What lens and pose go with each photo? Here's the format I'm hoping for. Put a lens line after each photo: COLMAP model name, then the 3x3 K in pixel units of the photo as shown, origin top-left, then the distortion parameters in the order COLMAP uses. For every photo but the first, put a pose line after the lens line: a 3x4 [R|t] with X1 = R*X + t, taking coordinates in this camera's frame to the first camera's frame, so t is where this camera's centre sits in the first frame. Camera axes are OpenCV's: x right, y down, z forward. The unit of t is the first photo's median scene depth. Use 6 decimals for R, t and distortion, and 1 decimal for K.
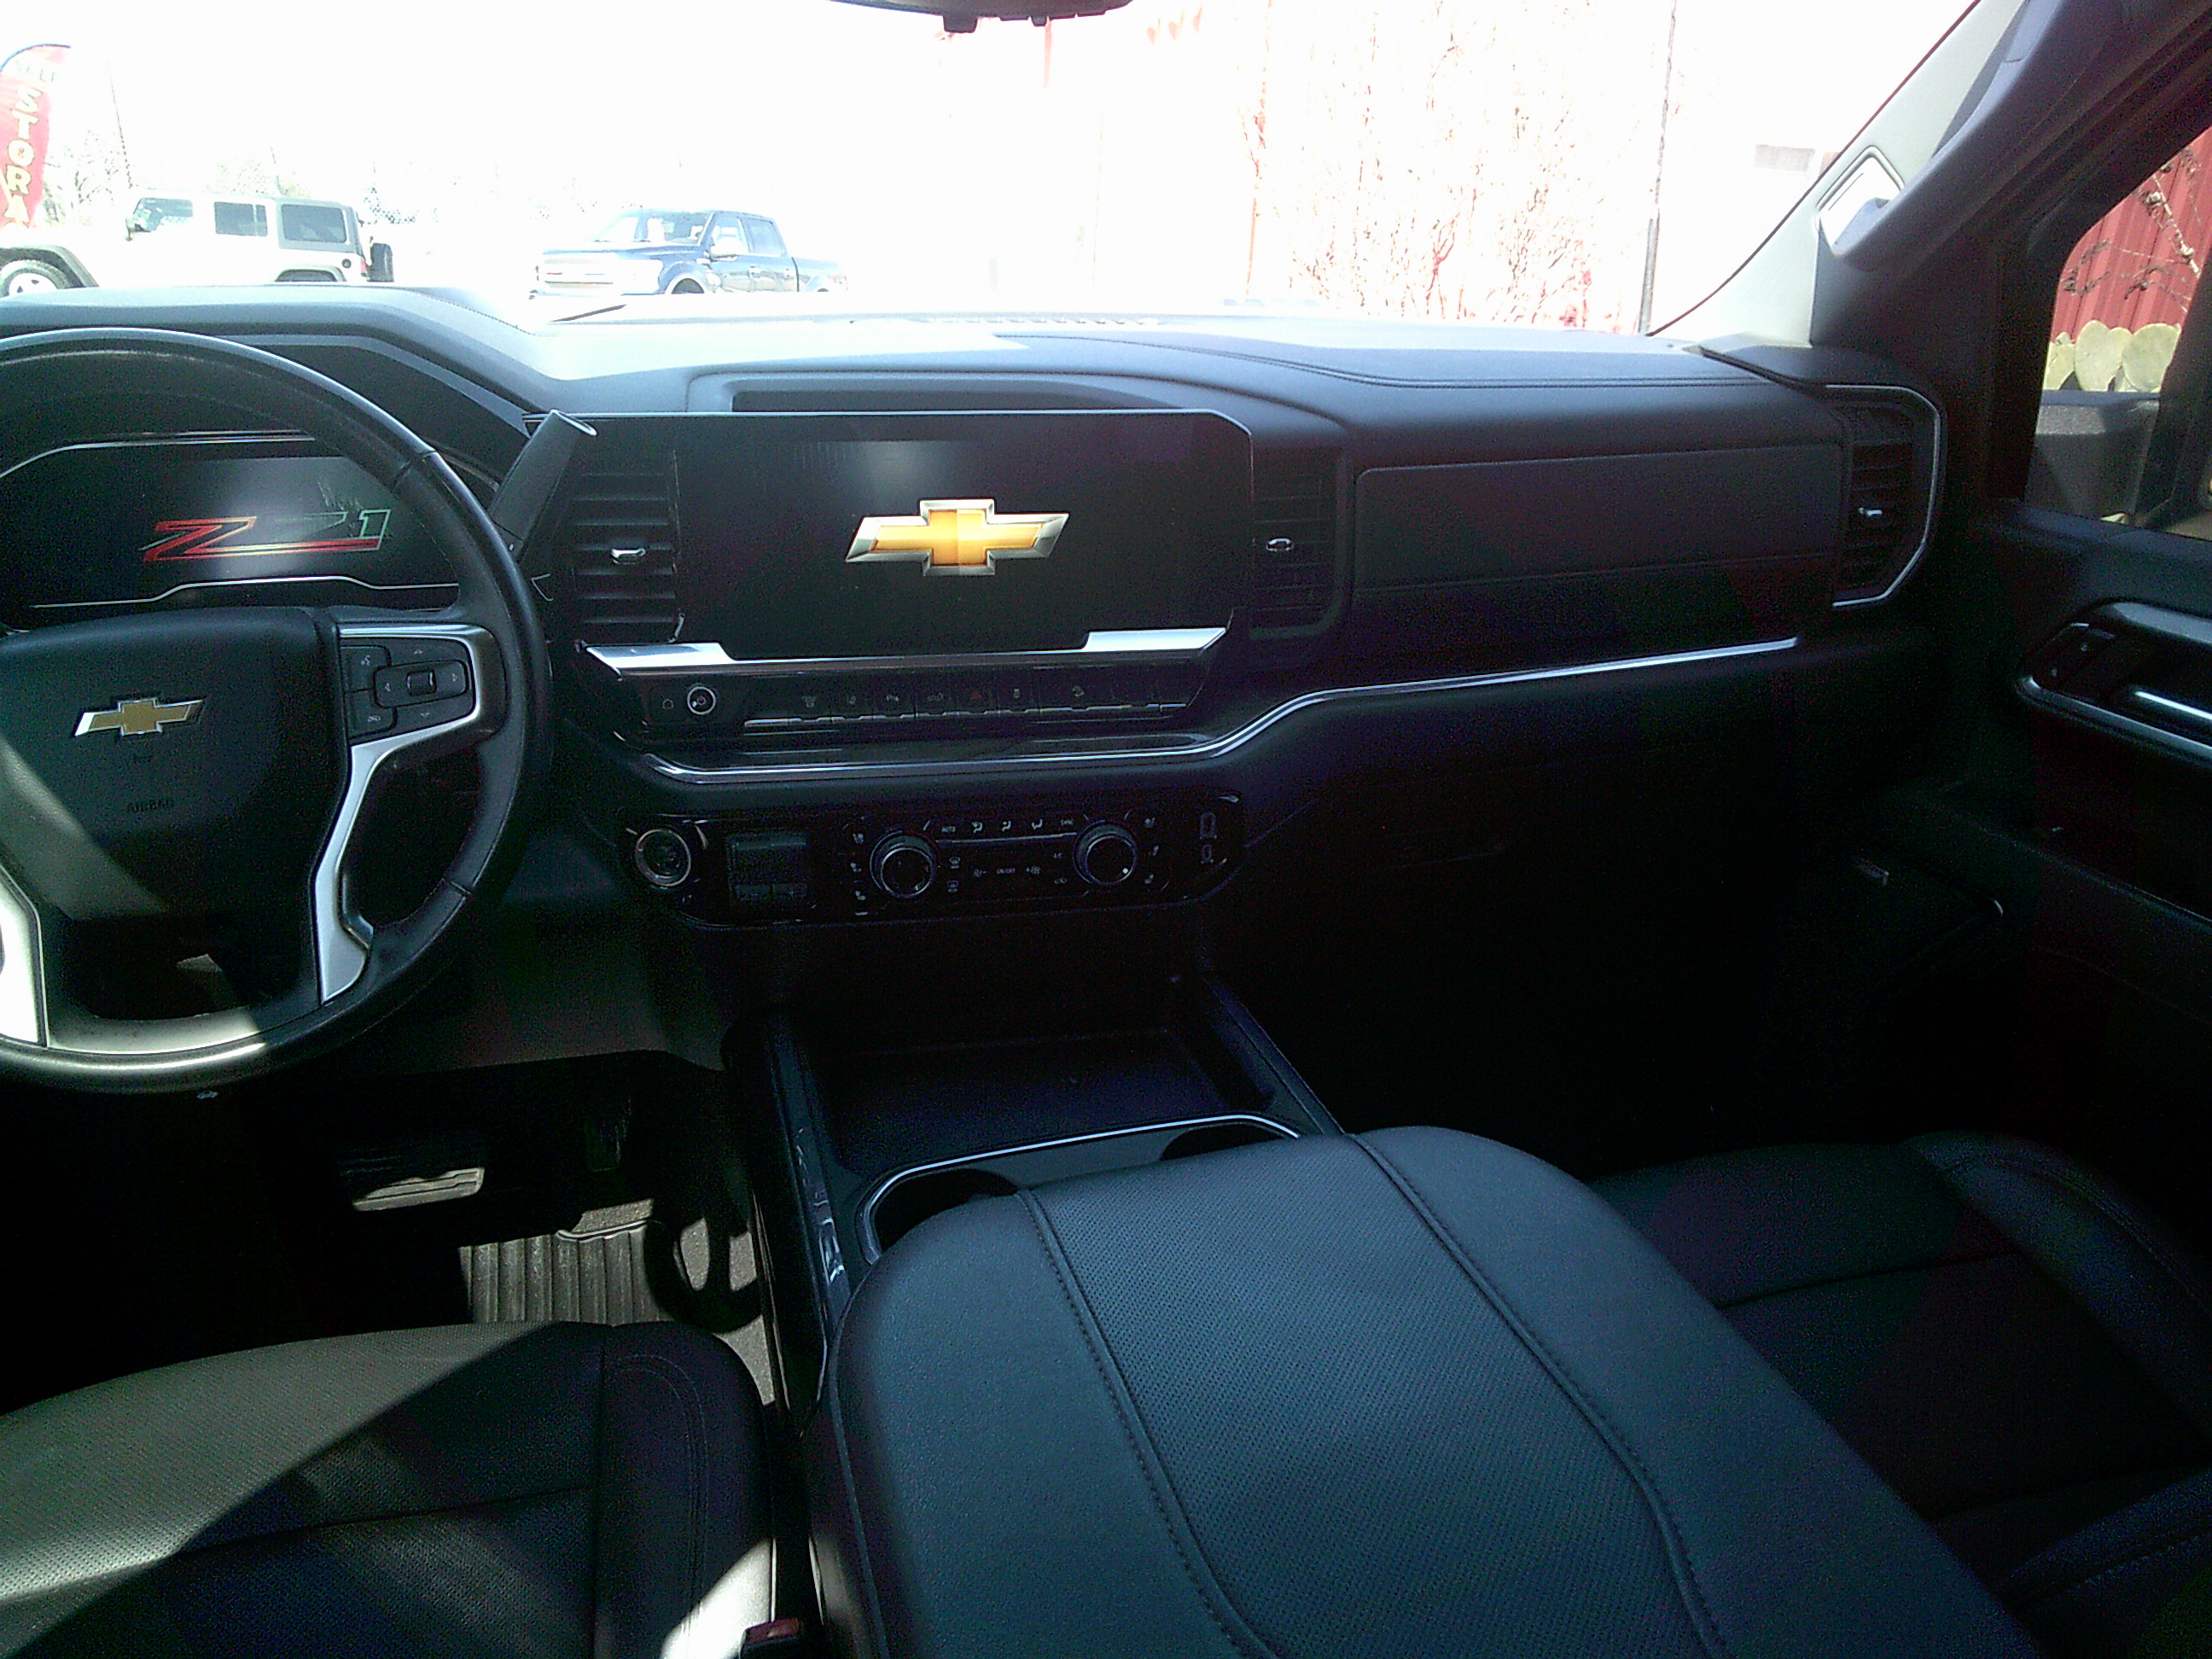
lens RADIAL K [[1545.0, 0, 1108.6], [0, 1545.0, 830.0], [0, 0, 1]] dist [0.010149, -0.031975]
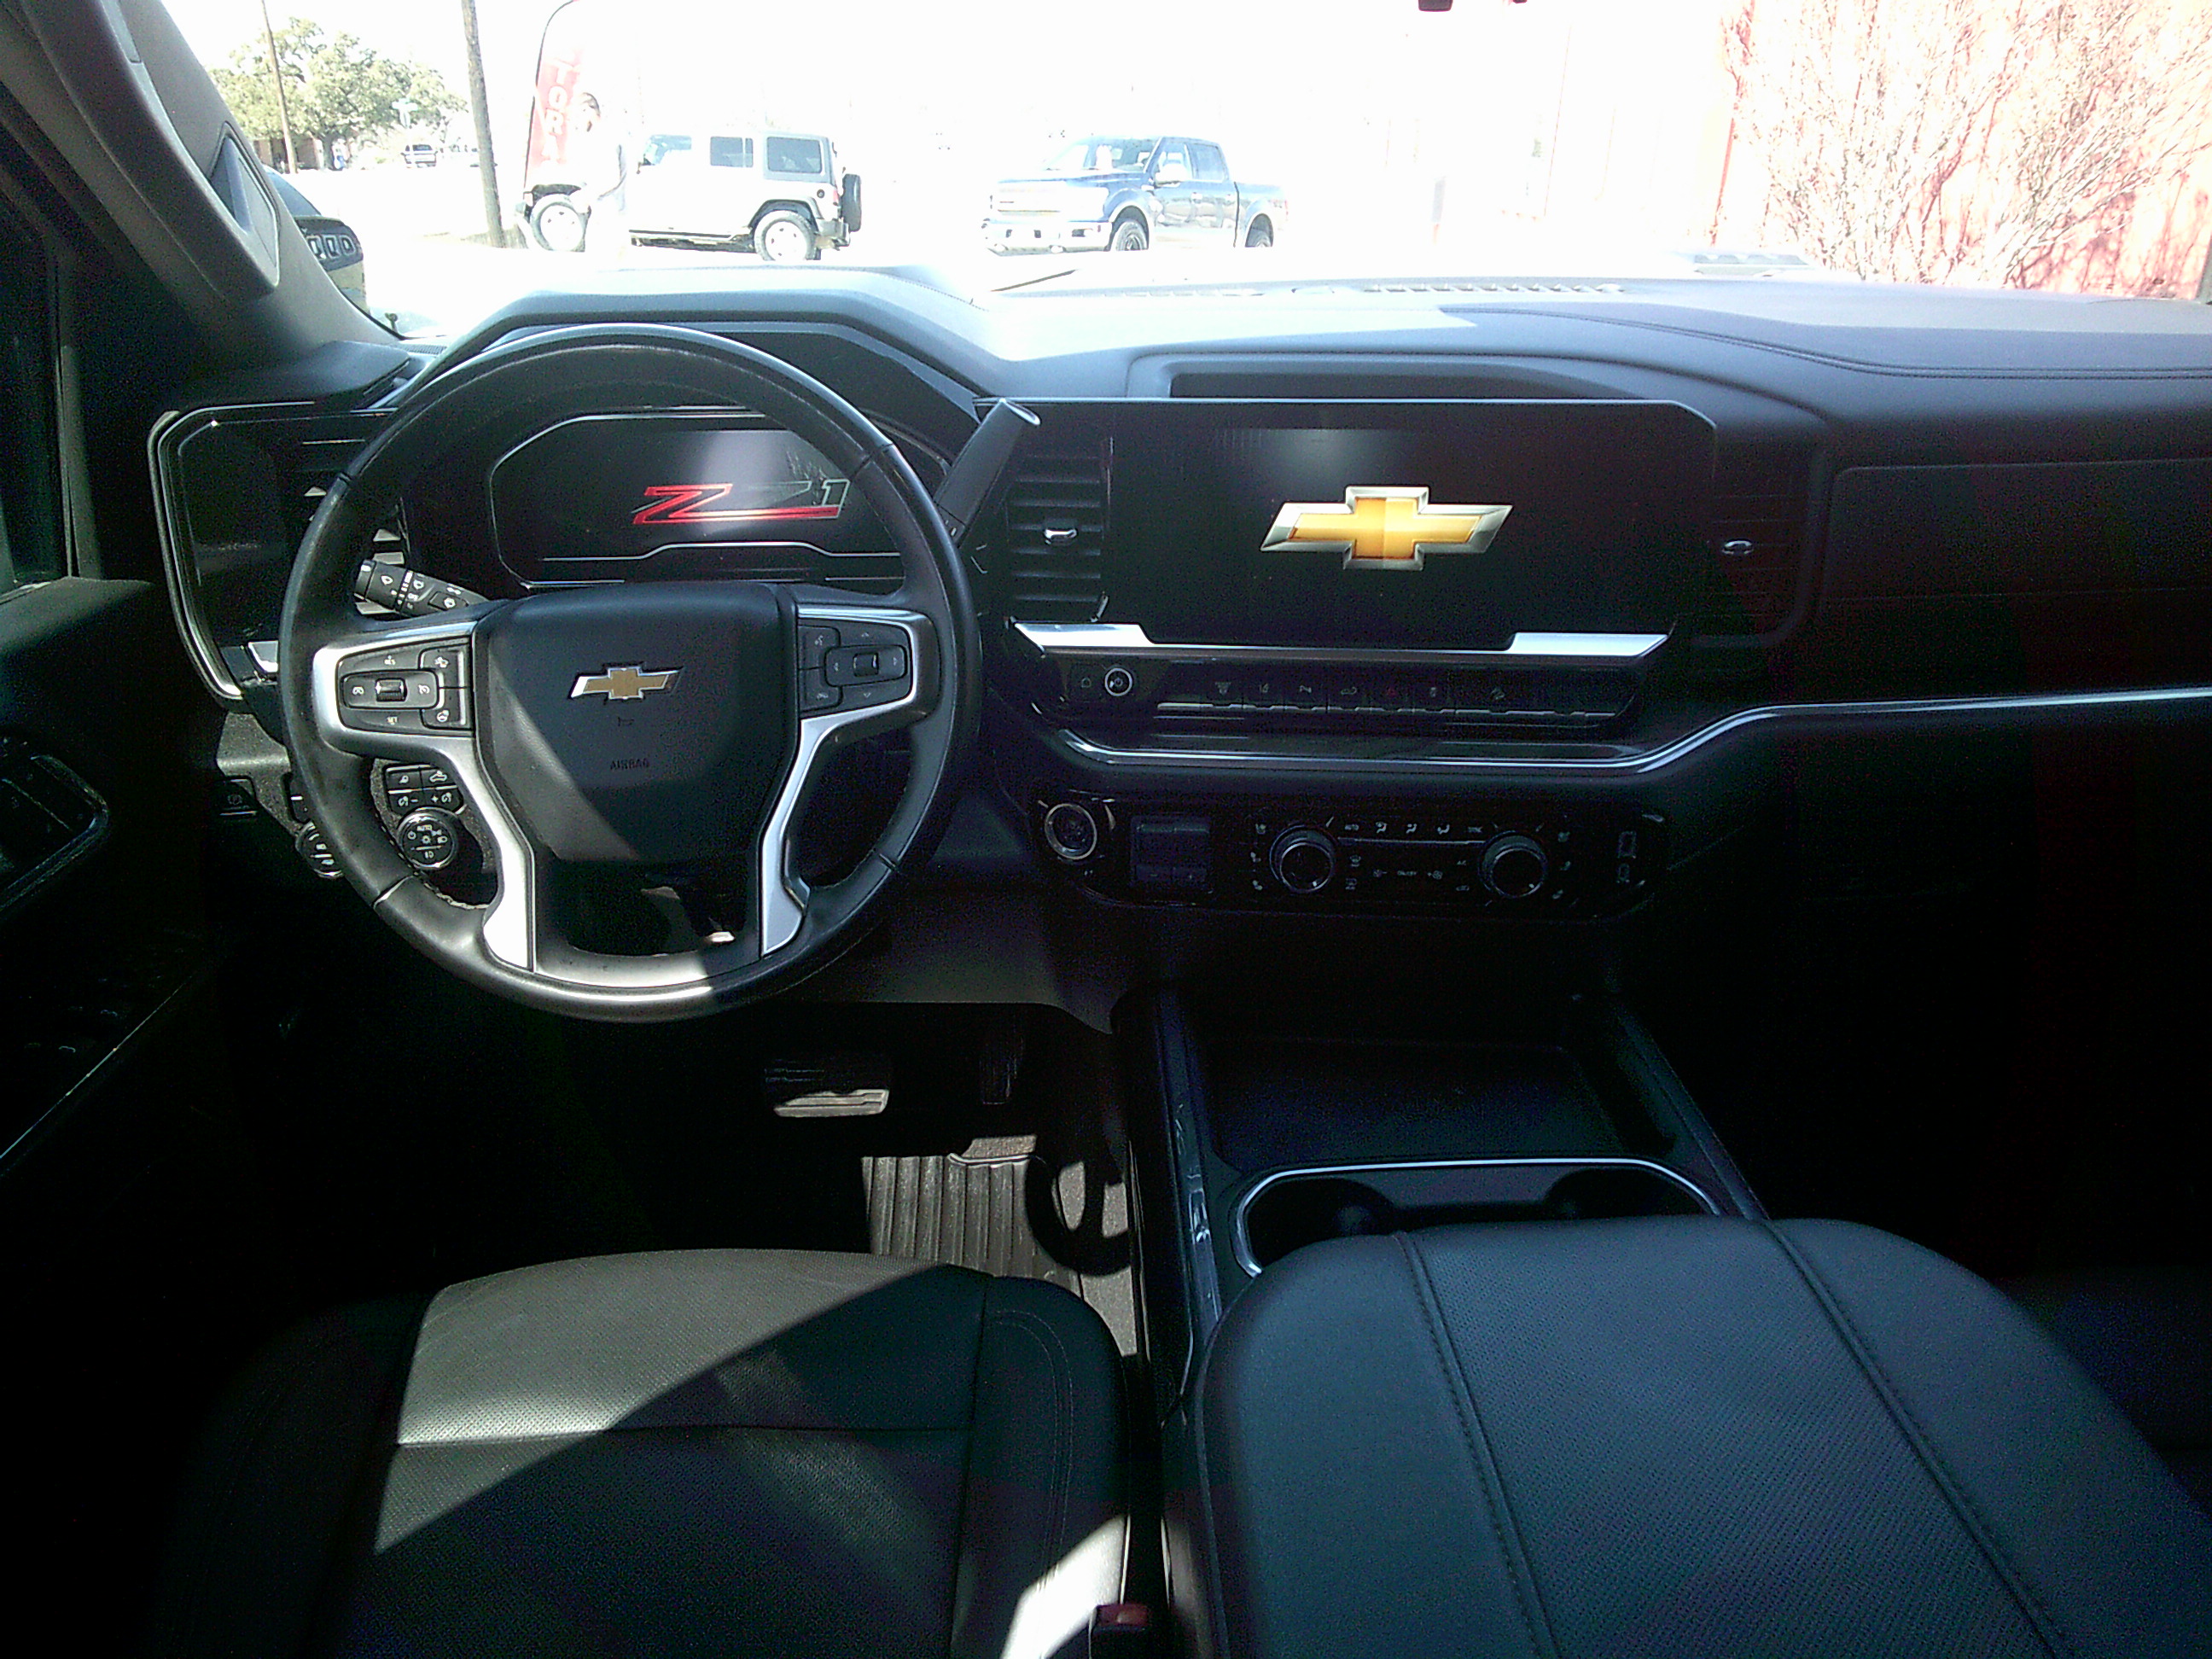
lens RADIAL K [[1545.0, 0, 1120.3], [0, 1545.0, 831.4], [0, 0, 1]] dist [0.010149, -0.031975]
pose [[0.967077, 0.085508, -0.239690, -0.009866], [-0.074359, 0.995703, 0.055192, -0.040767], [0.243379, -0.035552, 0.969279, 0.010347]]
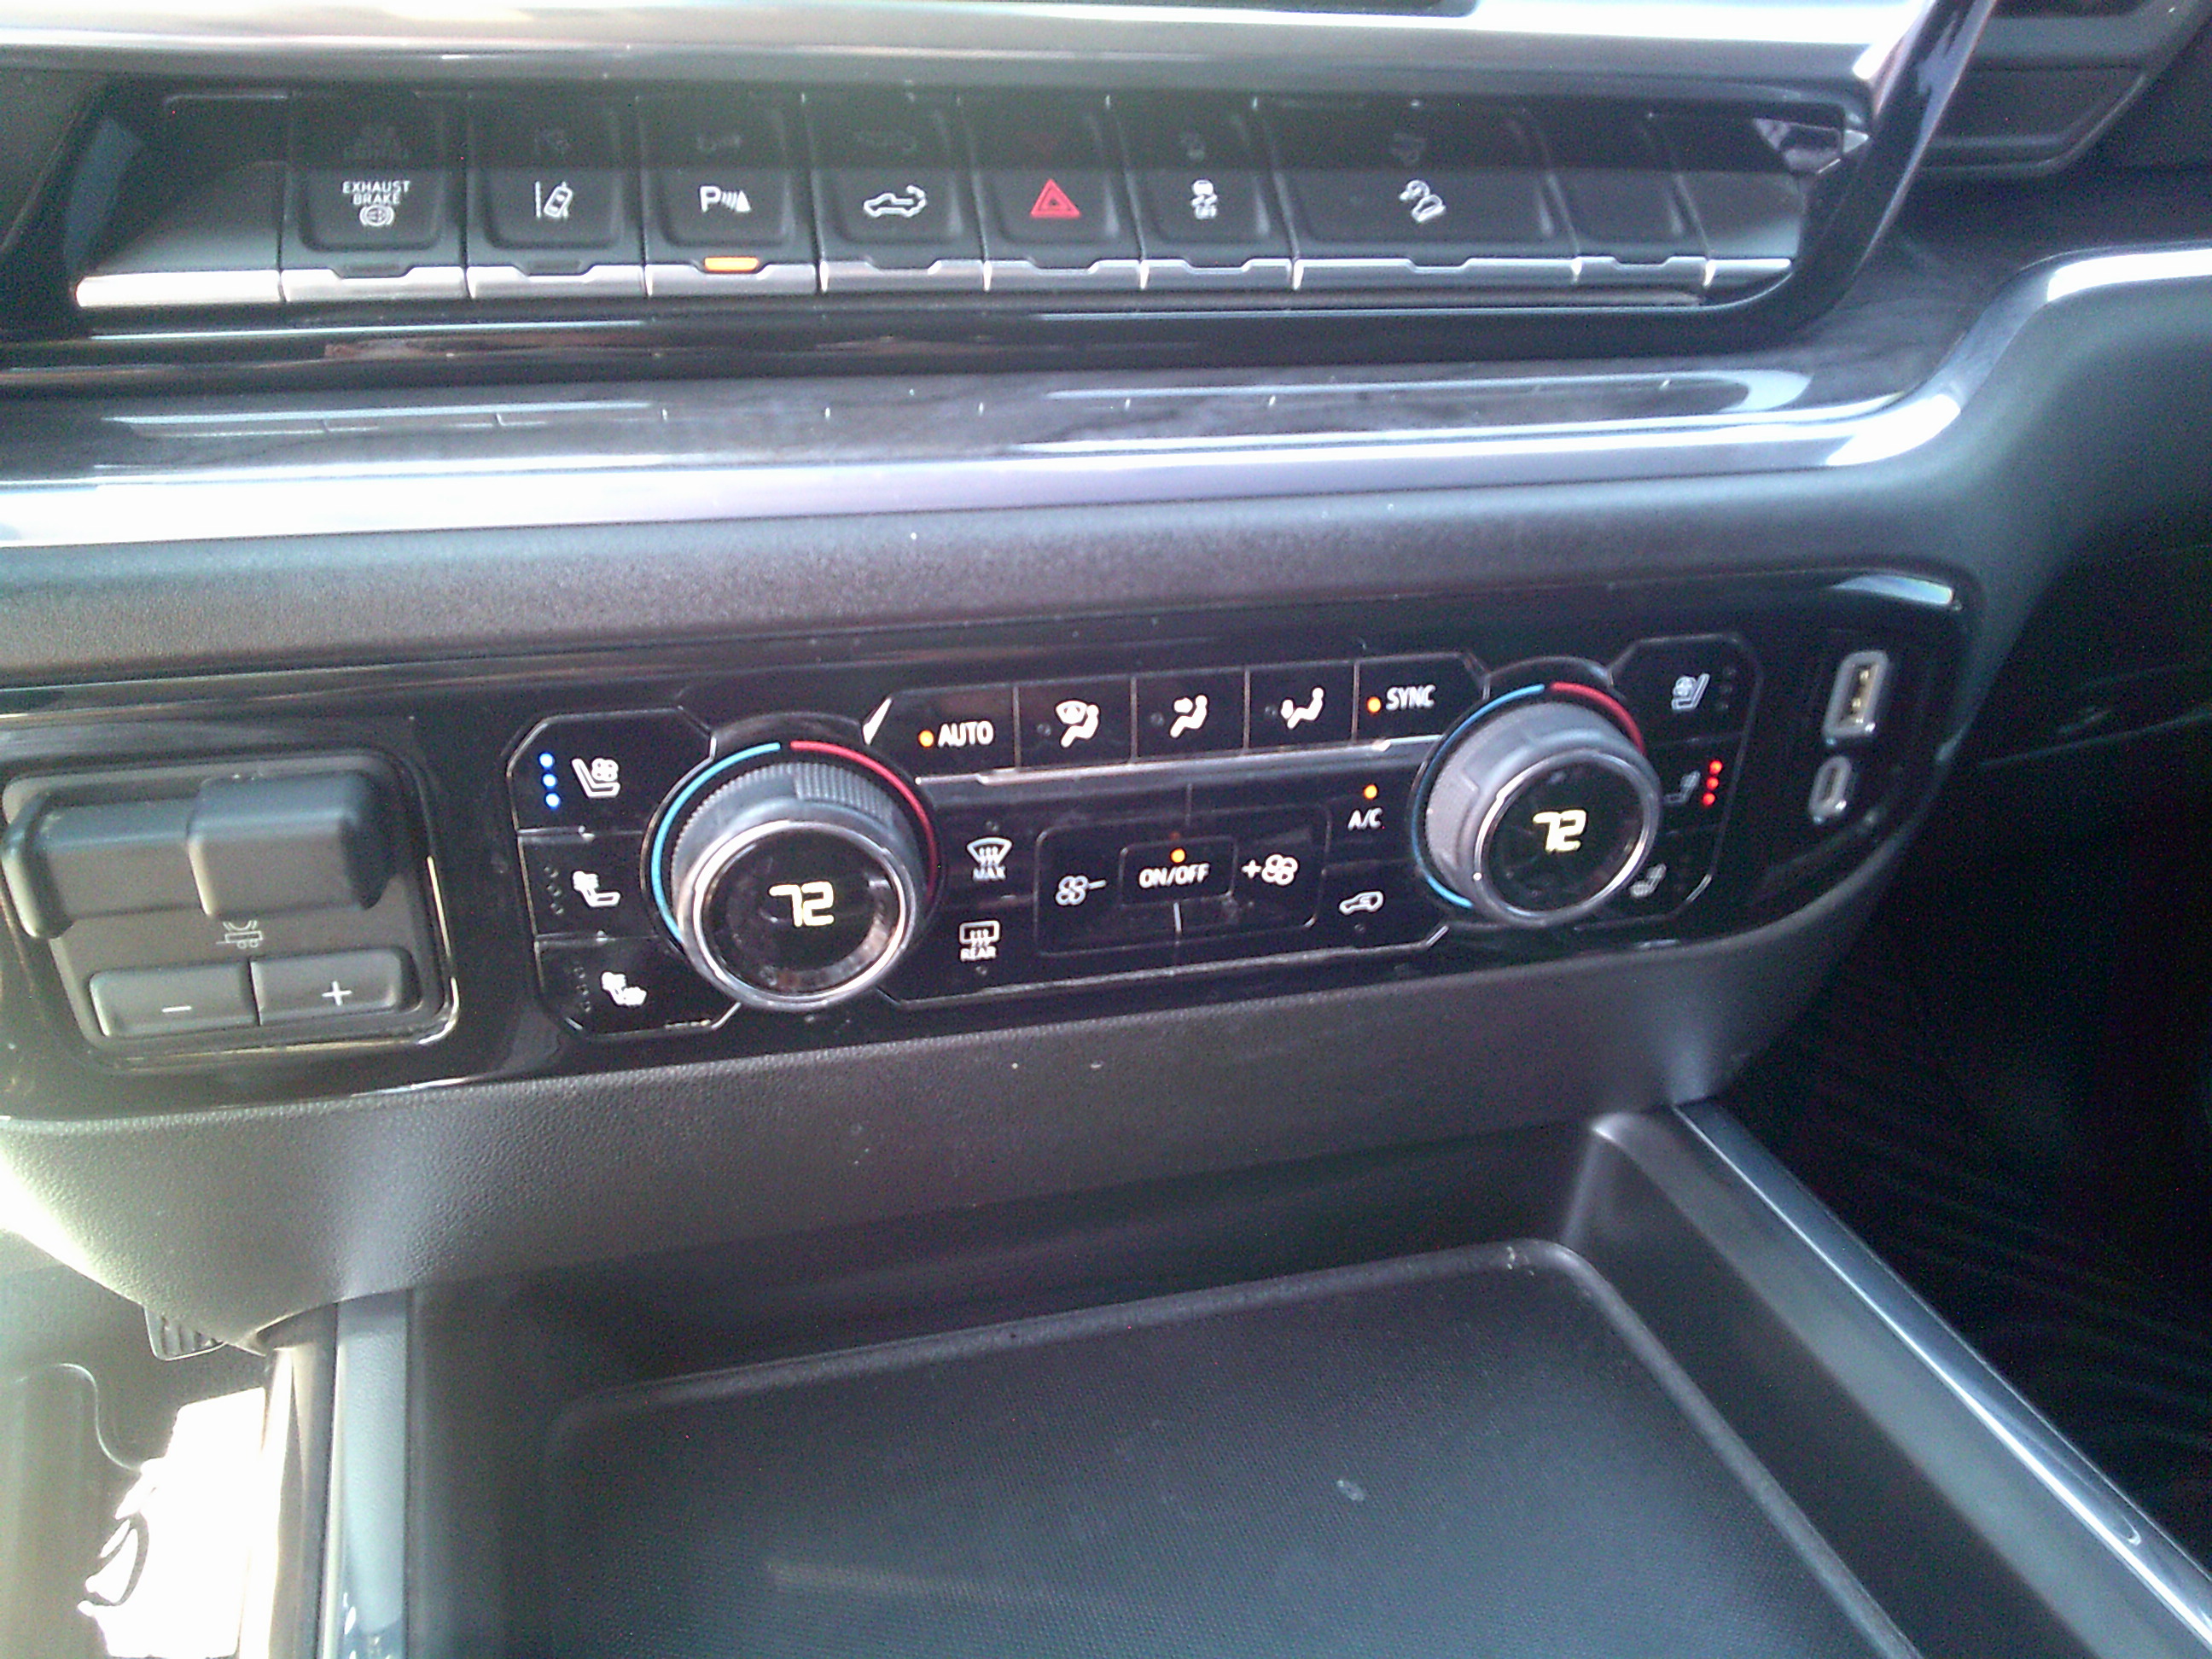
lens RADIAL K [[1545.0, 0, 1102.3], [0, 1545.0, 825.0], [0, 0, 1]] dist [0.010149, -0.031975]
pose [[0.998699, -0.009114, 0.050169, -0.093261], [0.001570, 0.988924, 0.148412, -0.022538], [-0.050966, -0.148140, 0.987652, 0.742508]]
